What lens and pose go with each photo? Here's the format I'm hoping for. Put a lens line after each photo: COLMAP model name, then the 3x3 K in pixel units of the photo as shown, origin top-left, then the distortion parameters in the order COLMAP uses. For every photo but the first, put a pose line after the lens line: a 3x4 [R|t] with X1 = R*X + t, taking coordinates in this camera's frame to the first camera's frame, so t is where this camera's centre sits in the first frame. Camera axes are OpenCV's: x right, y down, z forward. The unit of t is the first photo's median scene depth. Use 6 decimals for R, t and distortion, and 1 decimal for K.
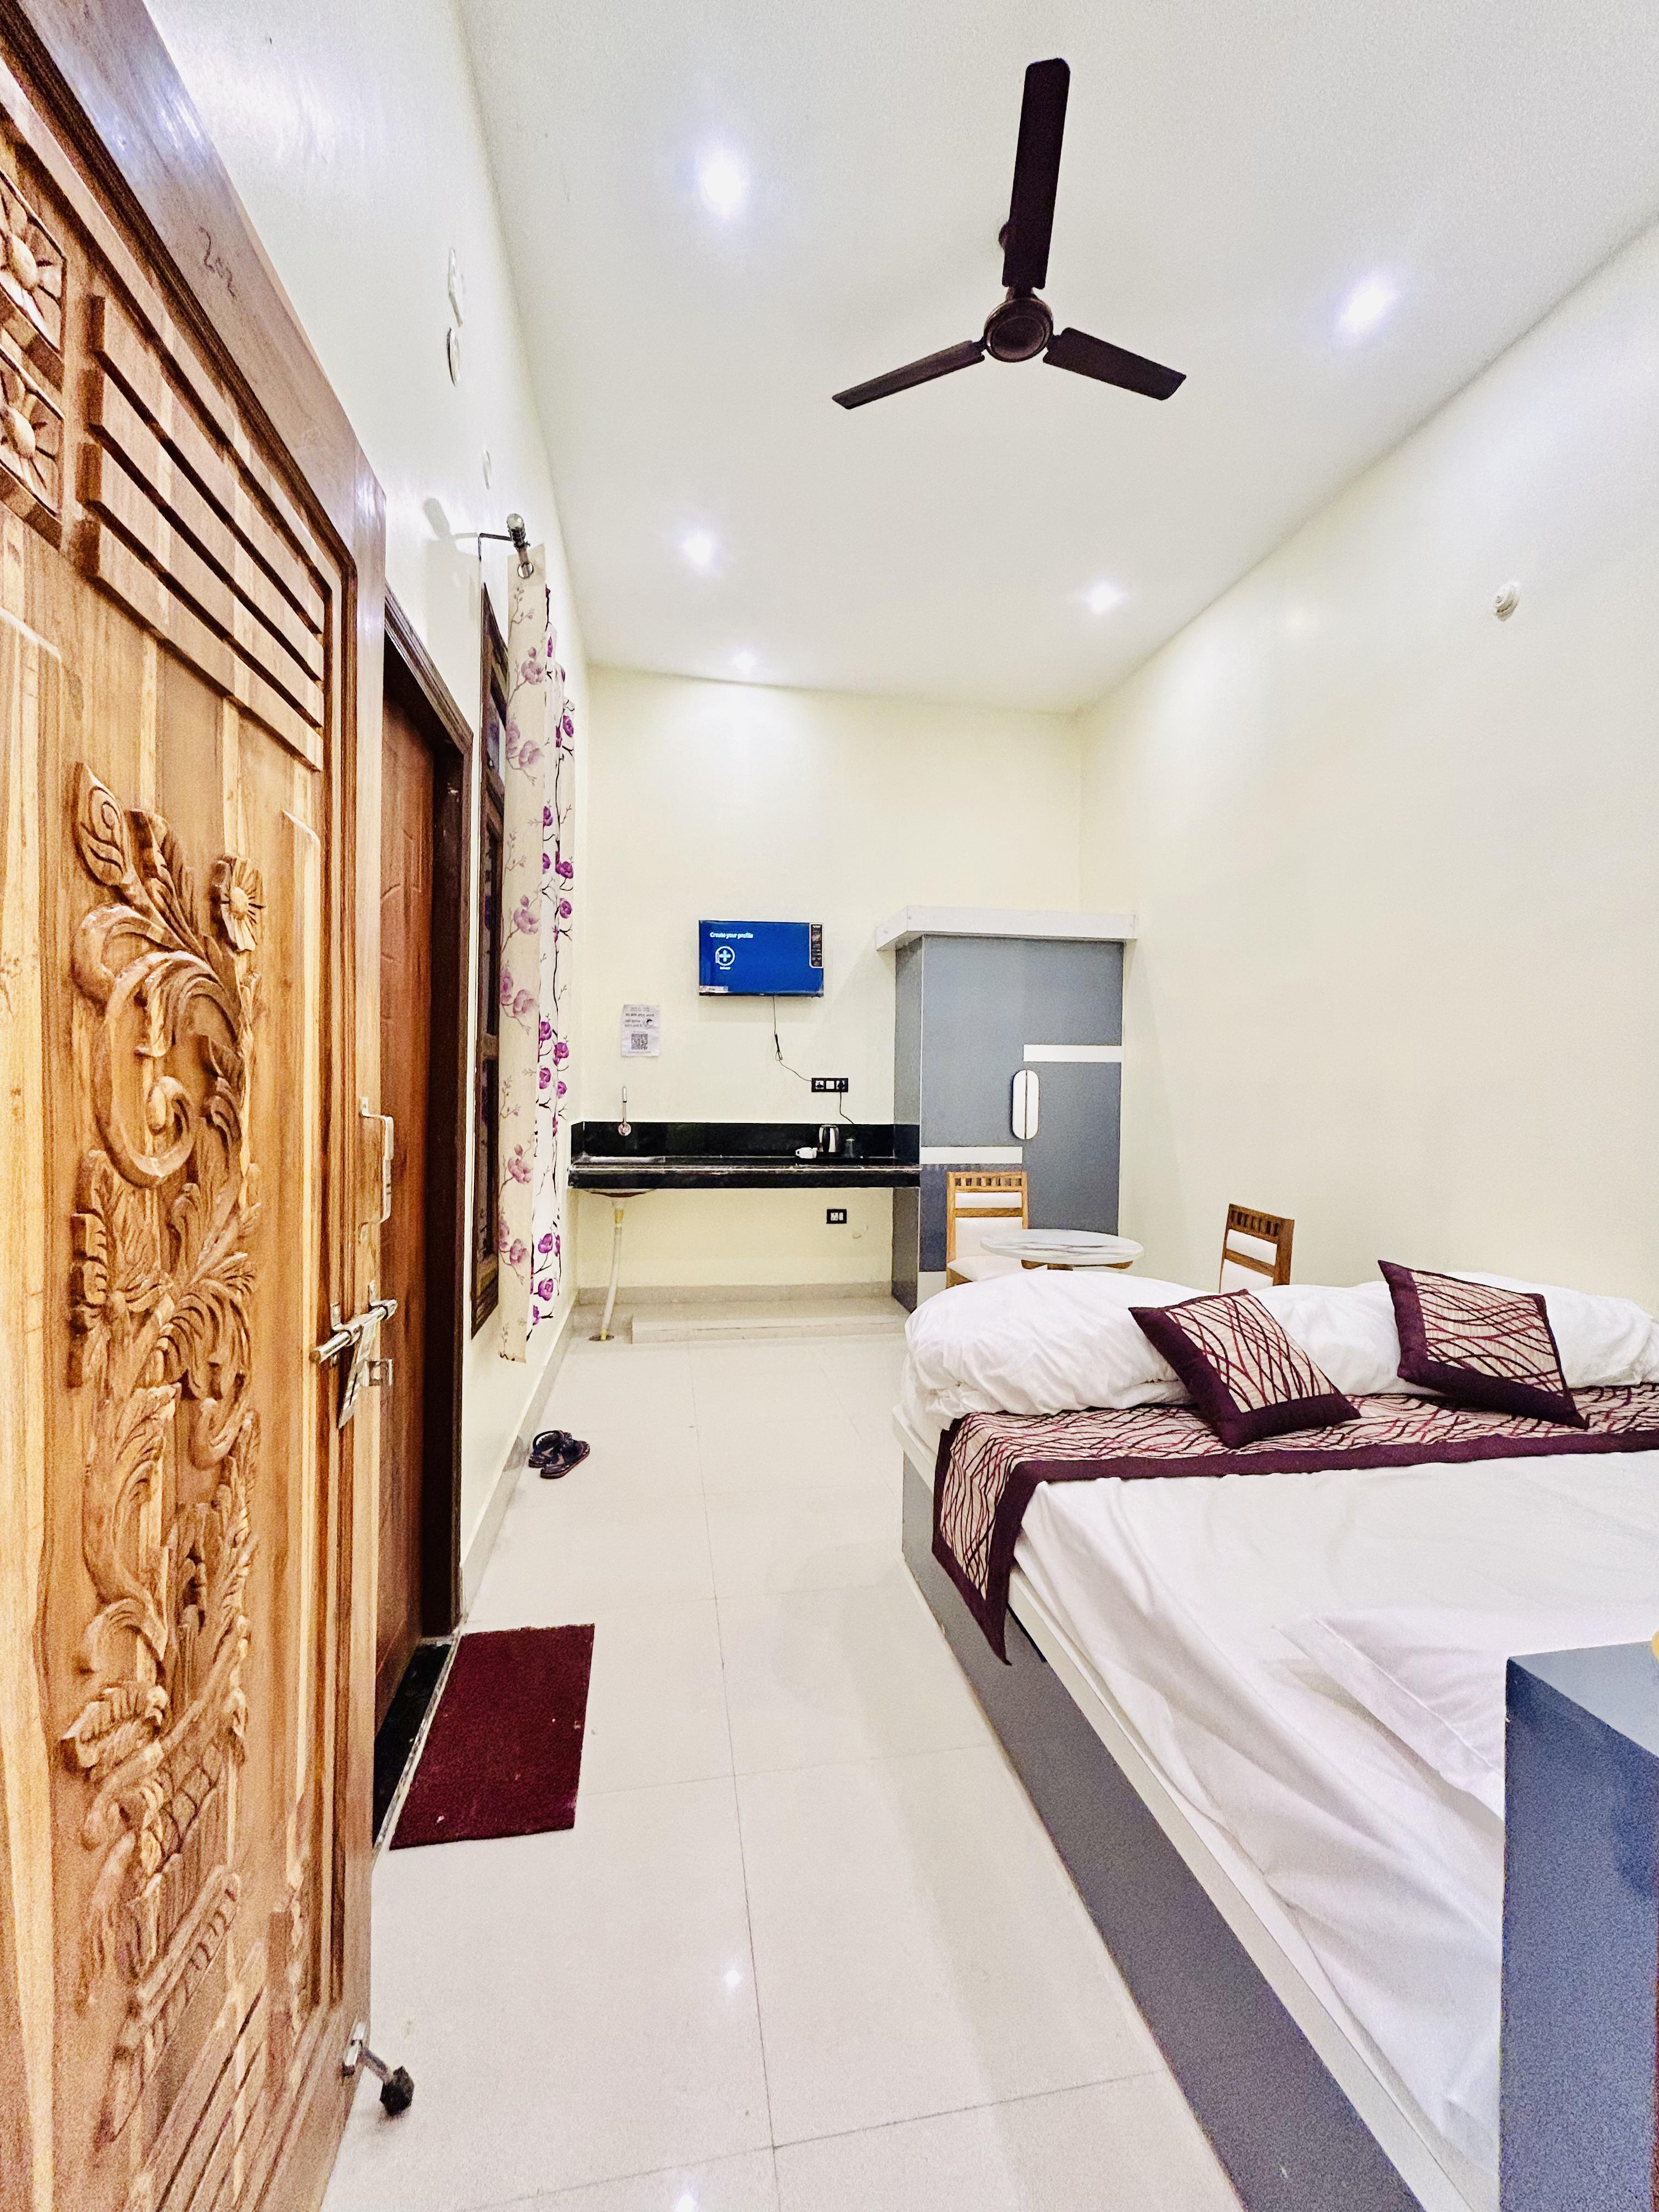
lens RADIAL K [[897.0, 0, 829.5], [0, 897.0, 1106.0], [0, 0, 1]] dist [0.000037, -0.000018]
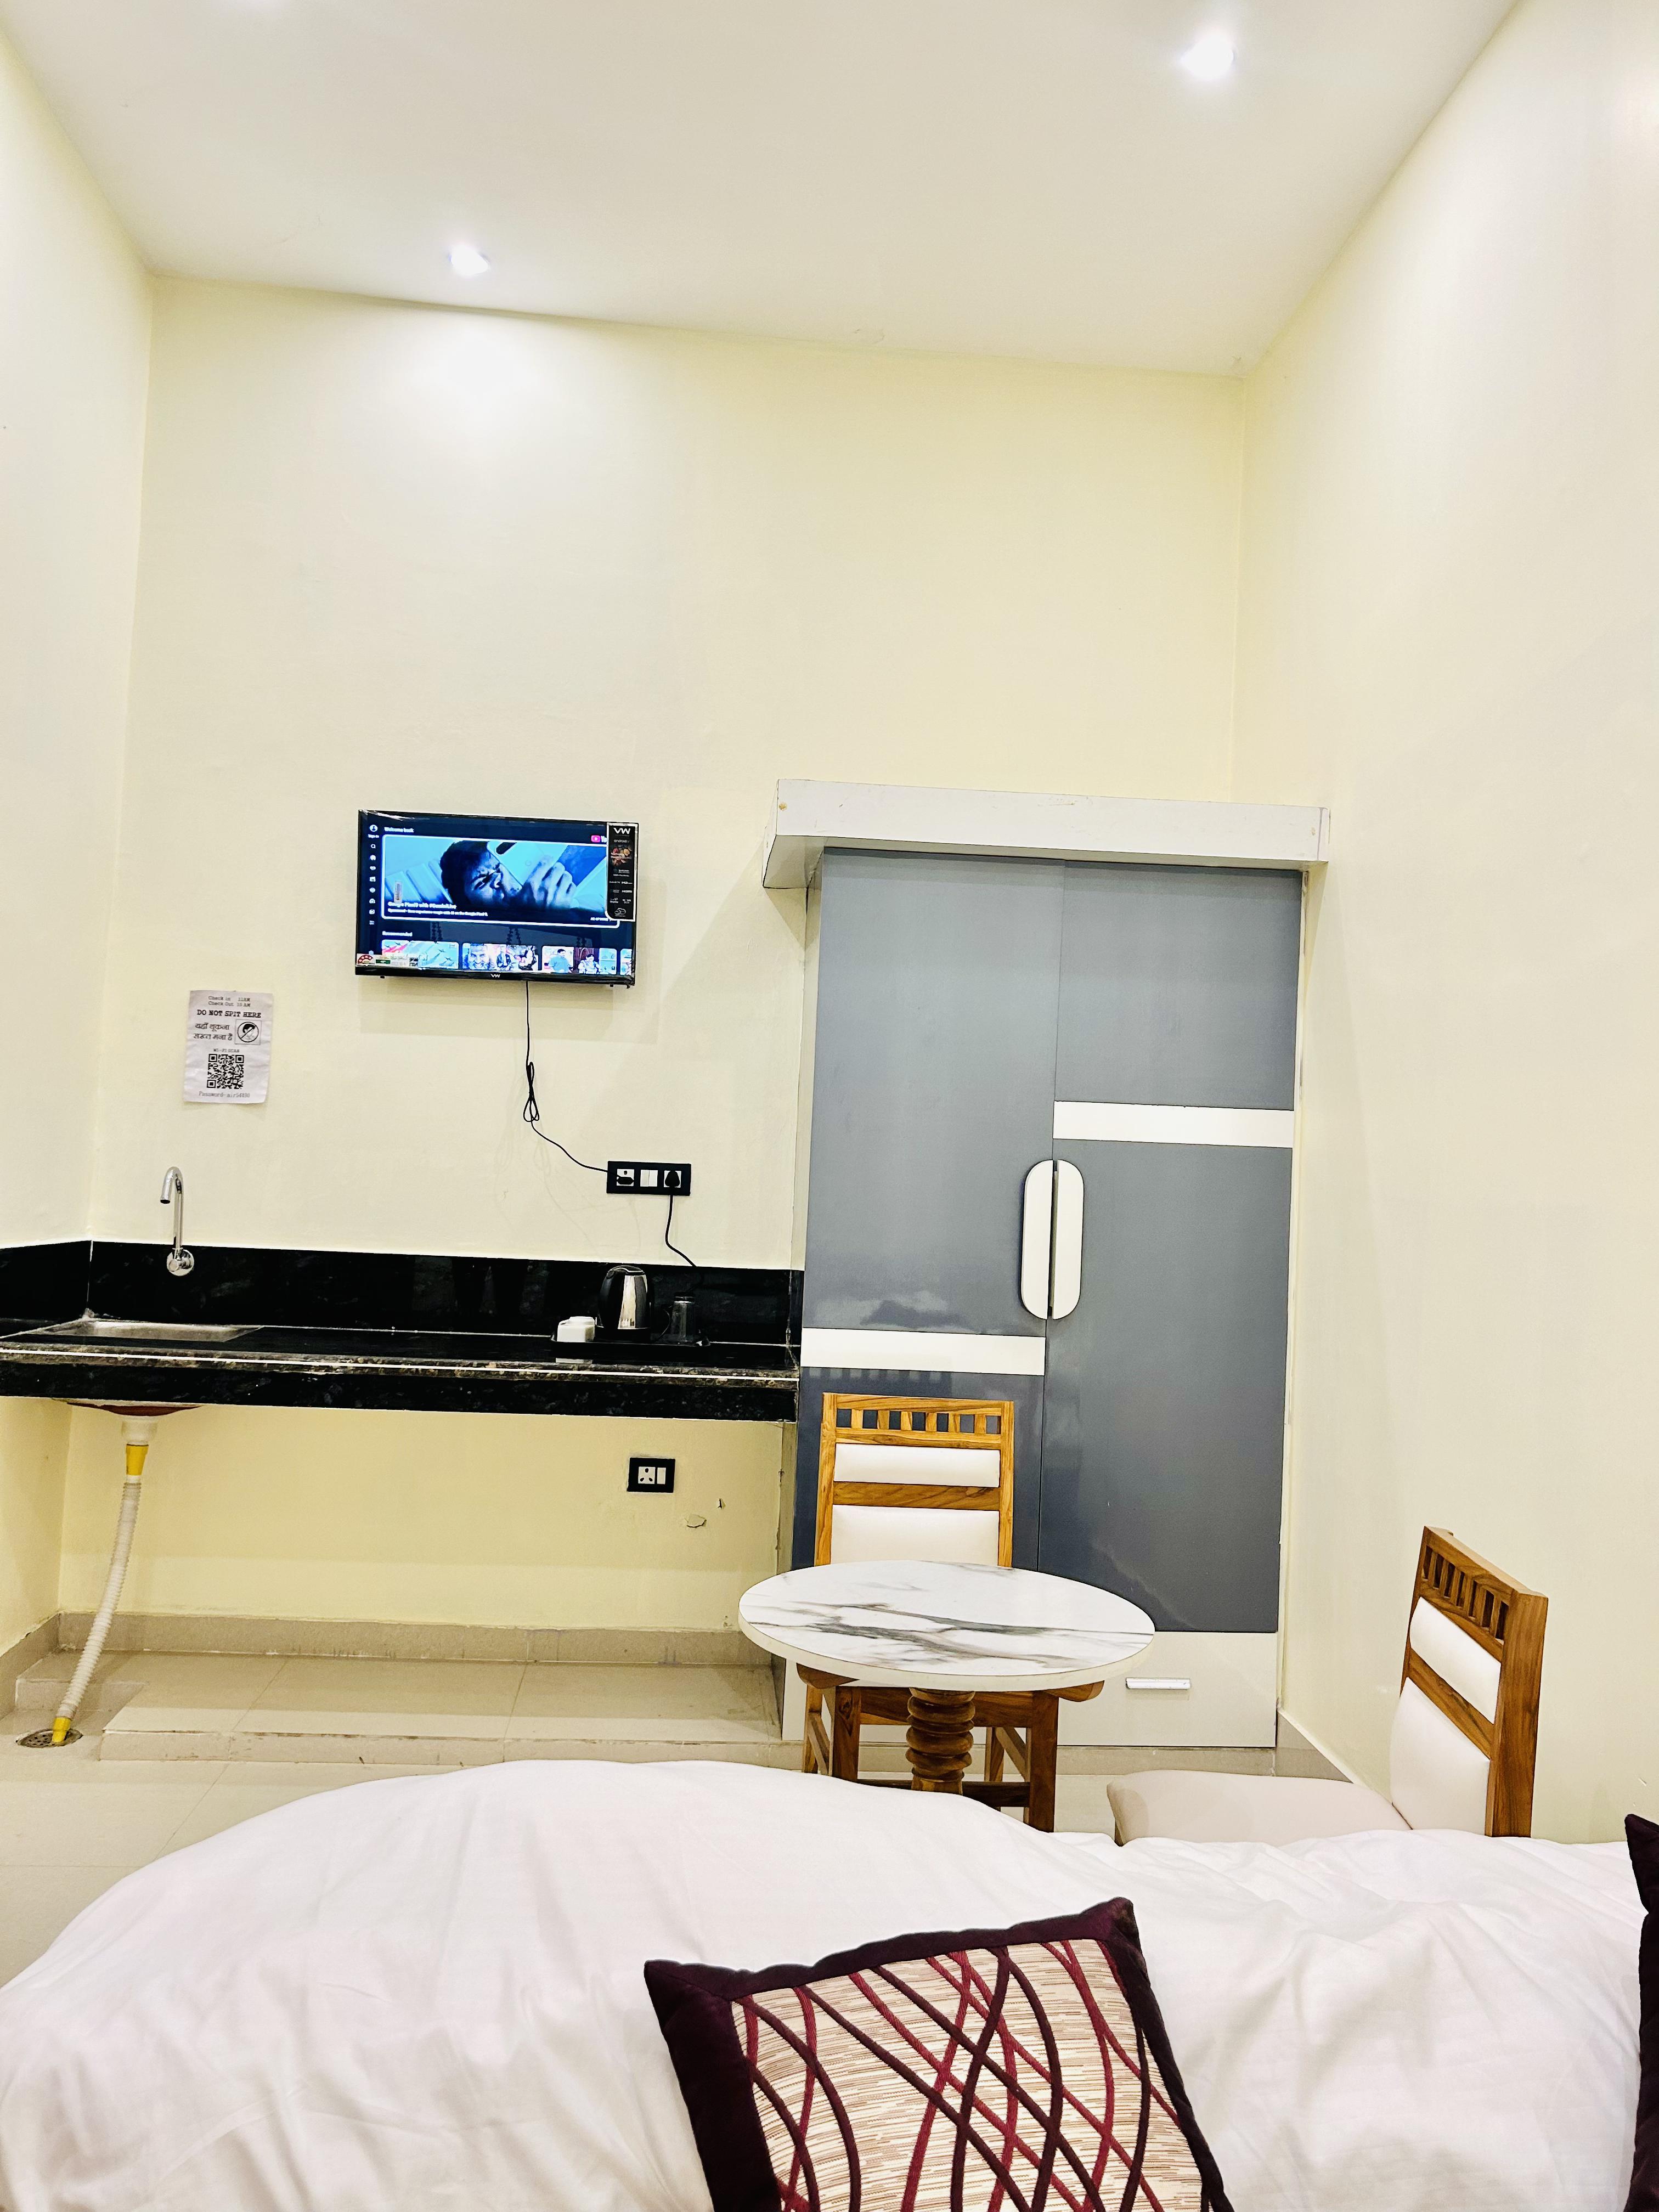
lens RADIAL K [[1618.6, 0, 887.9], [0, 1618.6, 1089.7], [0, 0, 1]] dist [0.021870, -0.004396]
pose [[0.994260, 0.025350, -0.103949, 0.213556], [-0.033356, 0.996548, -0.076019, -0.010550], [0.101663, 0.079050, 0.991673, 0.210606]]
